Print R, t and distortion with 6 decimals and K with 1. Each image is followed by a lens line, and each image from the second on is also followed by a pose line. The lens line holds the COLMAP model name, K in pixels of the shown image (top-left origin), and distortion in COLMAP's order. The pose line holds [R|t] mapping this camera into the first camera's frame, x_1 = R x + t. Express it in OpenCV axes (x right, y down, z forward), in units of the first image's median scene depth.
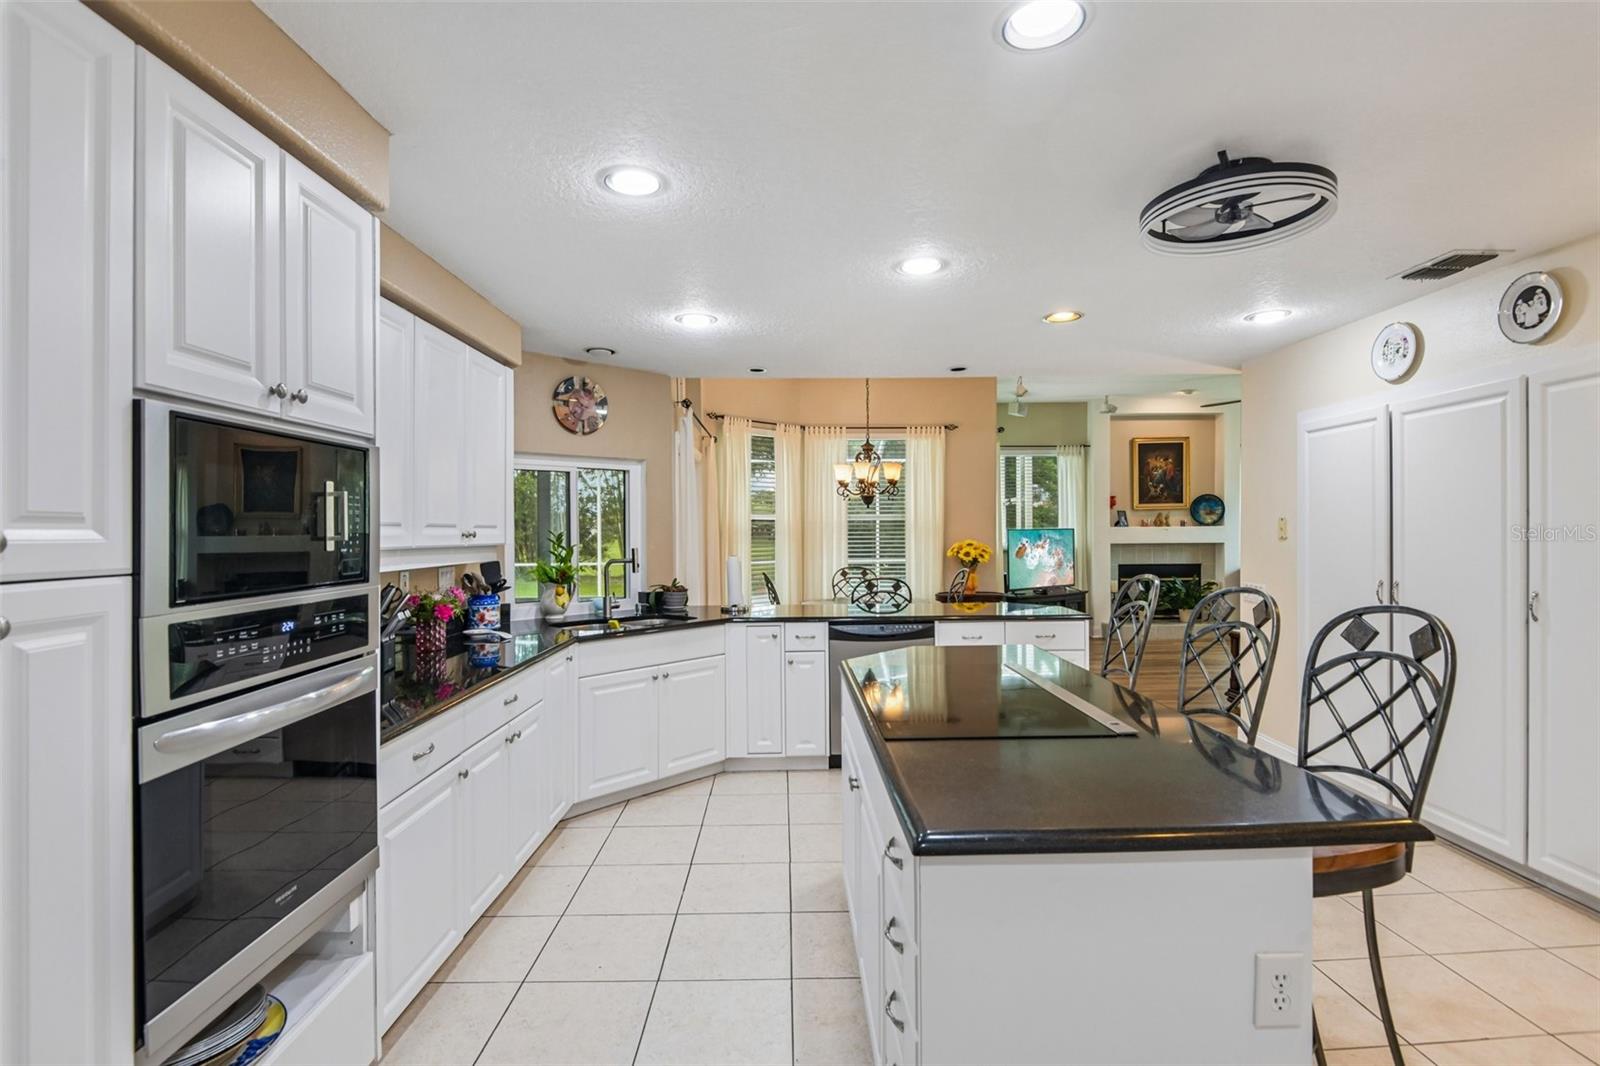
lens RADIAL K [[748.8, 0, 794.5], [0, 748.8, 537.7], [0, 0, 1]] dist [-0.008718, -0.012393]
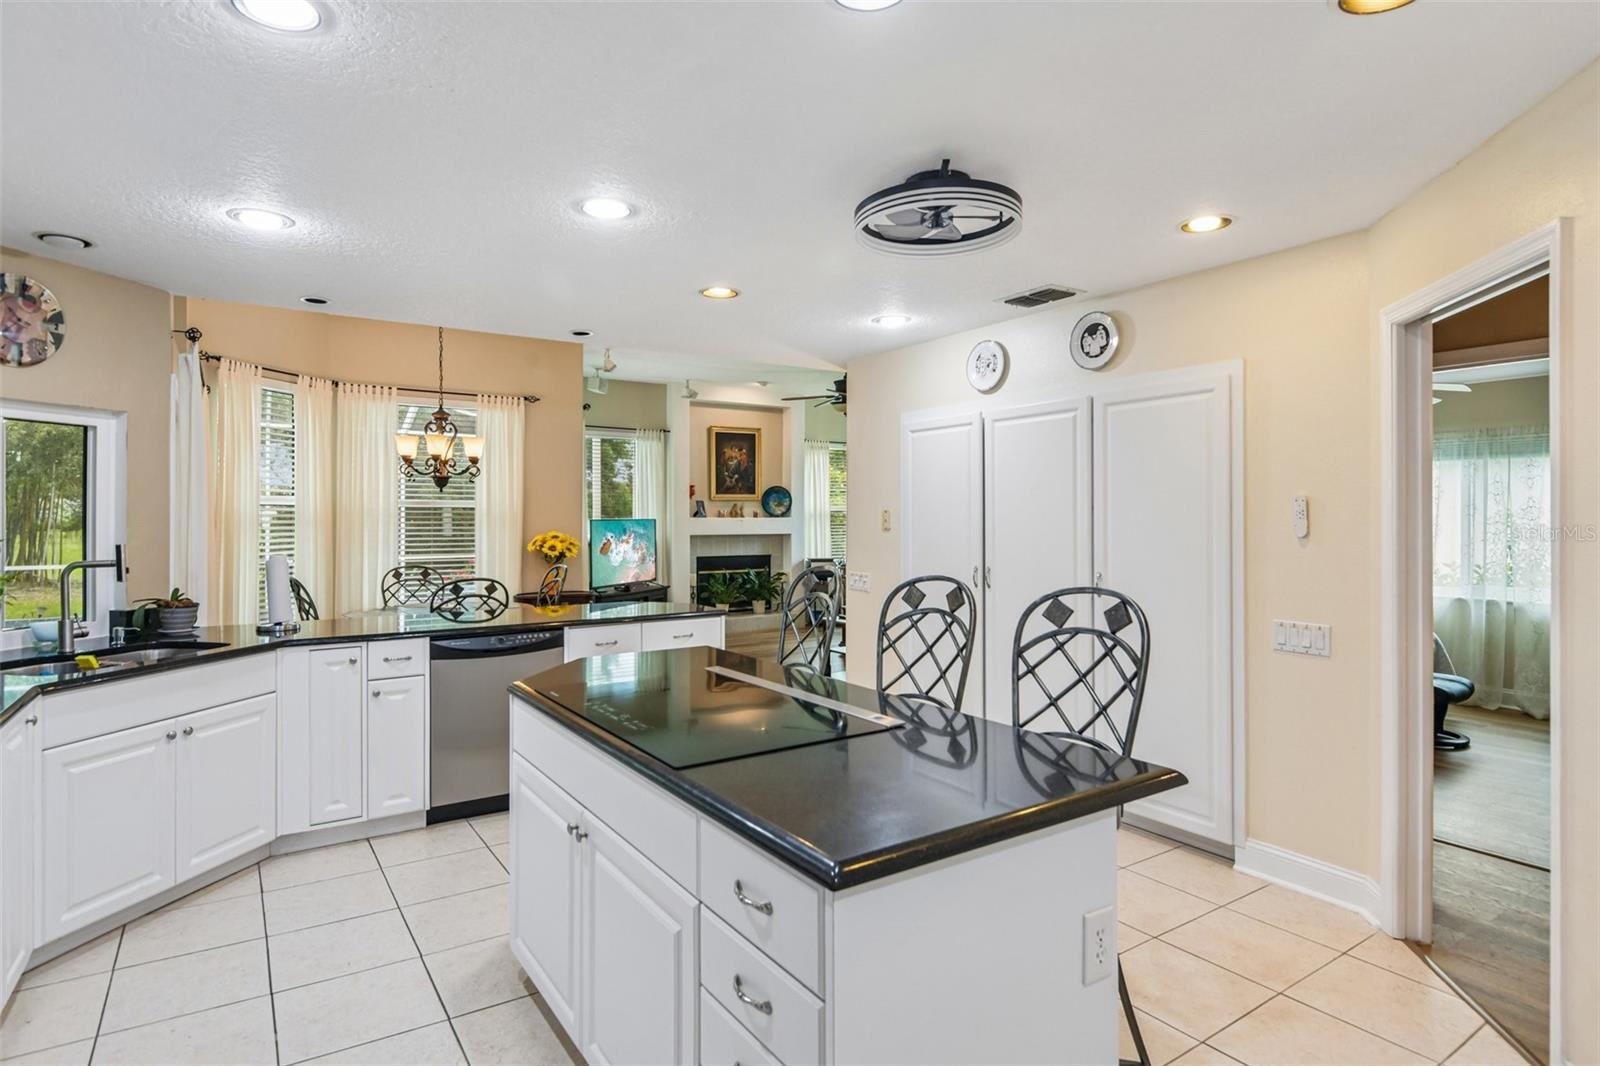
lens RADIAL K [[847.3, 0, 792.8], [0, 847.3, 521.1], [0, 0, 1]] dist [-0.008593, -0.015191]
pose [[0.839131, 0.005119, 0.543905, -0.118322], [0.000116, 0.999954, -0.009589, 0.000525], [-0.543929, 0.008109, 0.839092, 0.056063]]
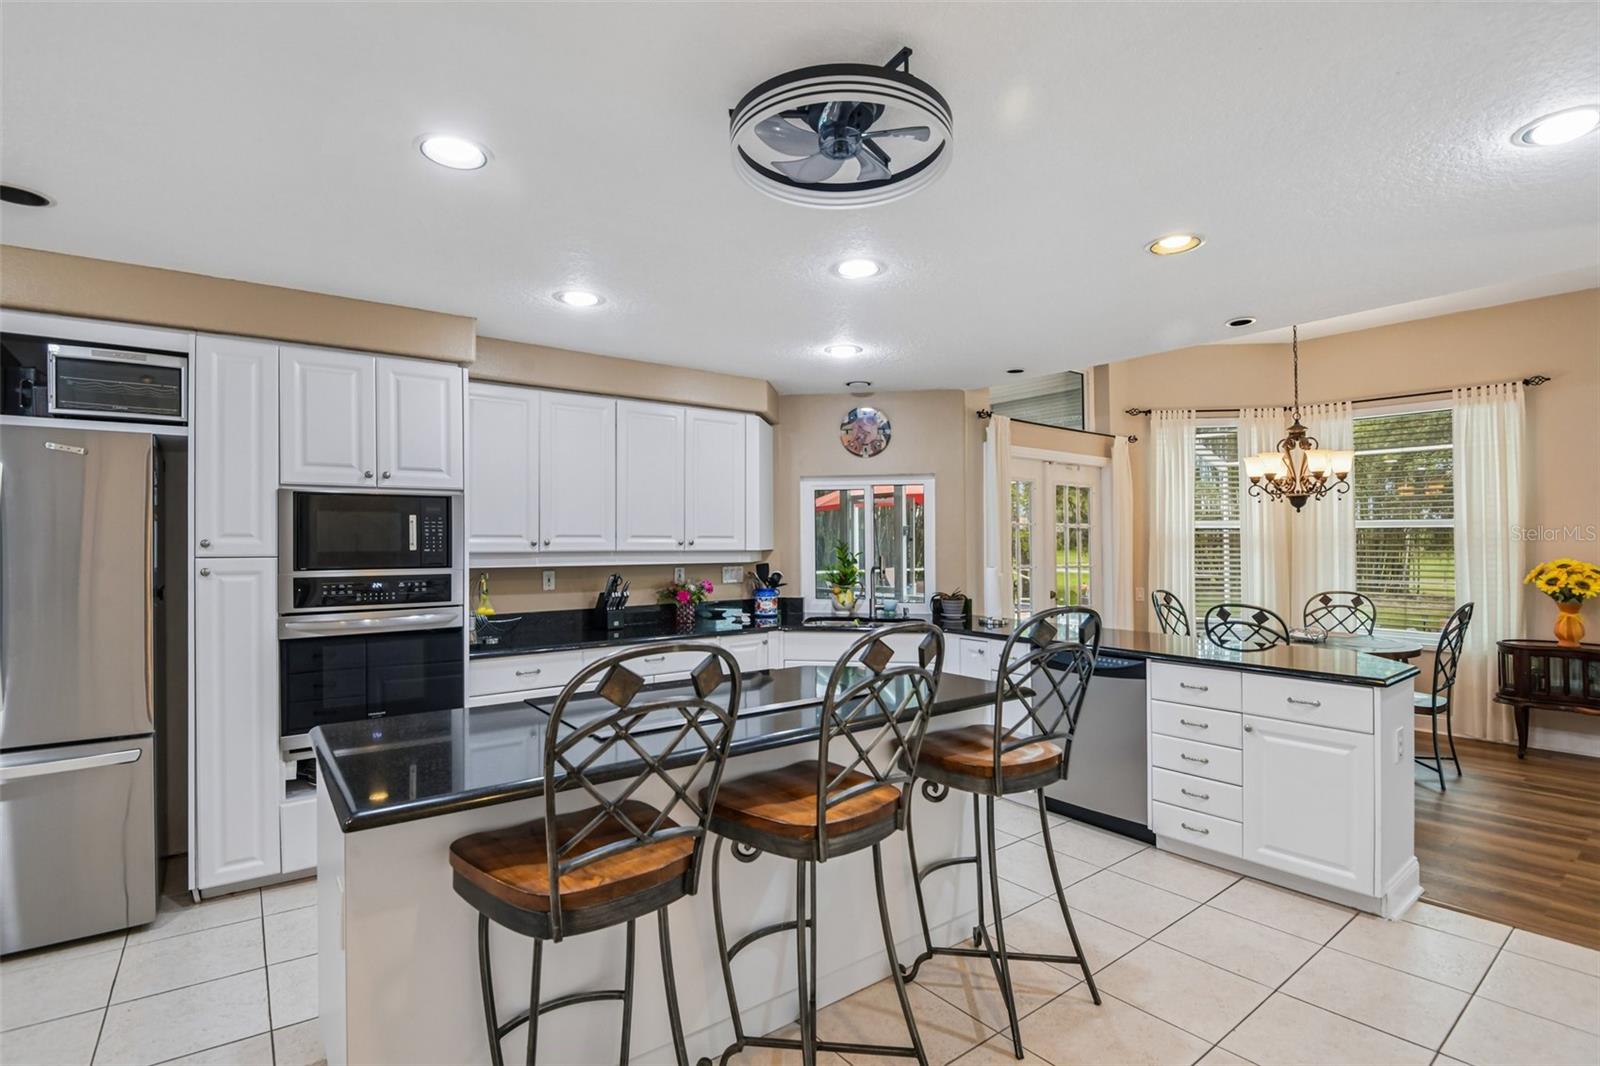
lens RADIAL K [[748.8, 0, 810.3], [0, 748.8, 539.4], [0, 0, 1]] dist [-0.008718, -0.012393]
pose [[0.600766, 0.005677, -0.799405, 0.609095], [-0.012354, 0.999921, -0.002183, -0.007671], [0.799330, 0.011187, 0.600788, 0.248095]]
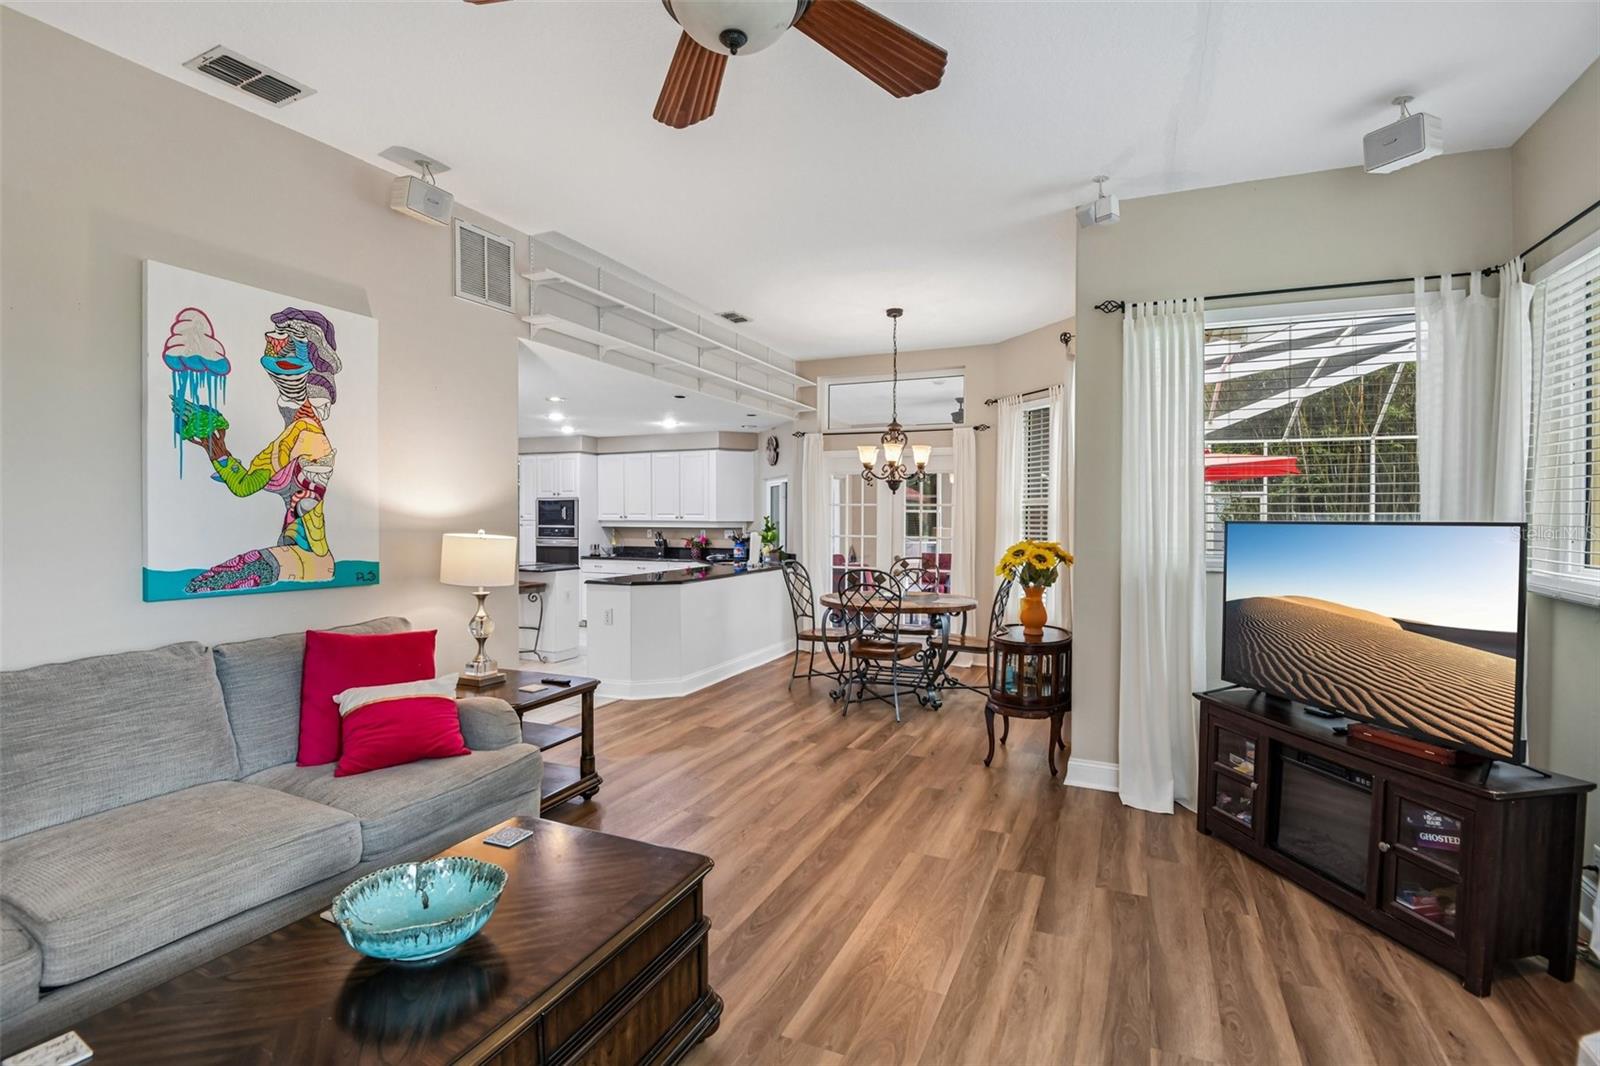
lens RADIAL K [[748.8, 0, 796.8], [0, 748.8, 538.5], [0, 0, 1]] dist [-0.008718, -0.012393]
pose [[-0.418062, 0.032644, -0.907832, 1.487268], [-0.009844, 0.999133, 0.040460, -0.031790], [0.908365, 0.025851, -0.417378, 1.930278]]
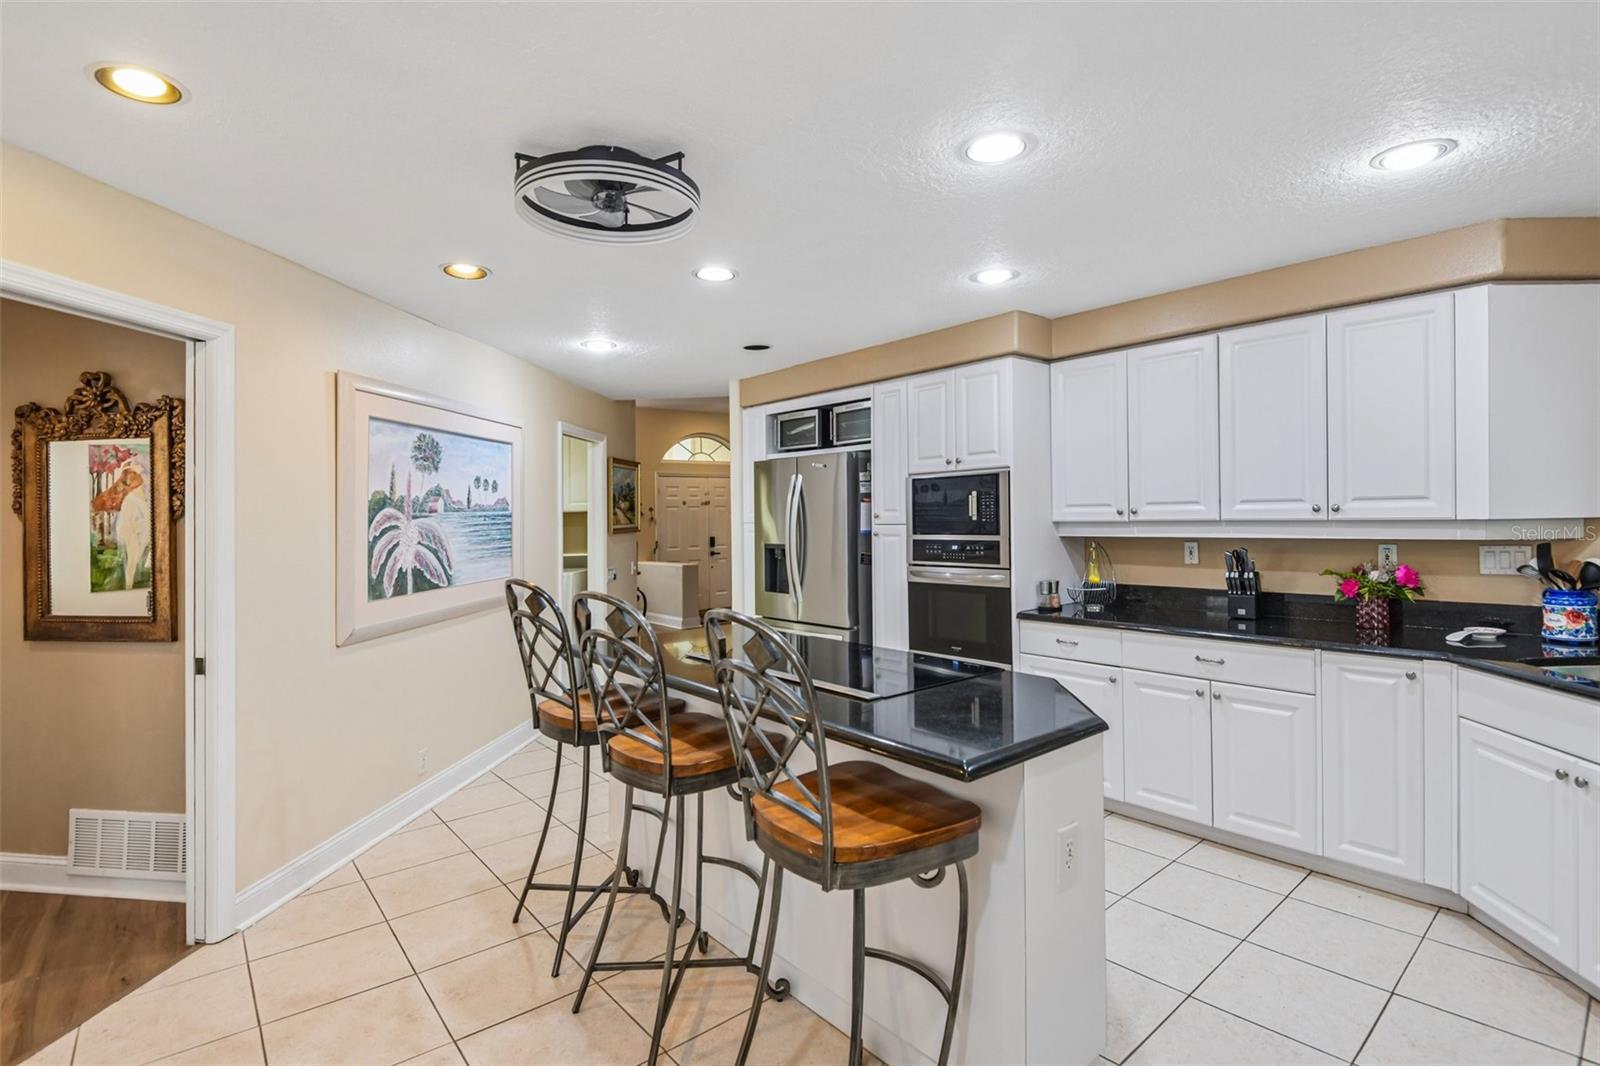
lens RADIAL K [[748.8, 0, 799.3], [0, 748.8, 521.9], [0, 0, 1]] dist [-0.008718, -0.012393]
pose [[-0.772188, 0.026101, -0.634858, 0.514350], [0.017160, 0.999648, 0.020228, -0.013319], [0.635163, 0.004725, -0.772364, 0.955135]]
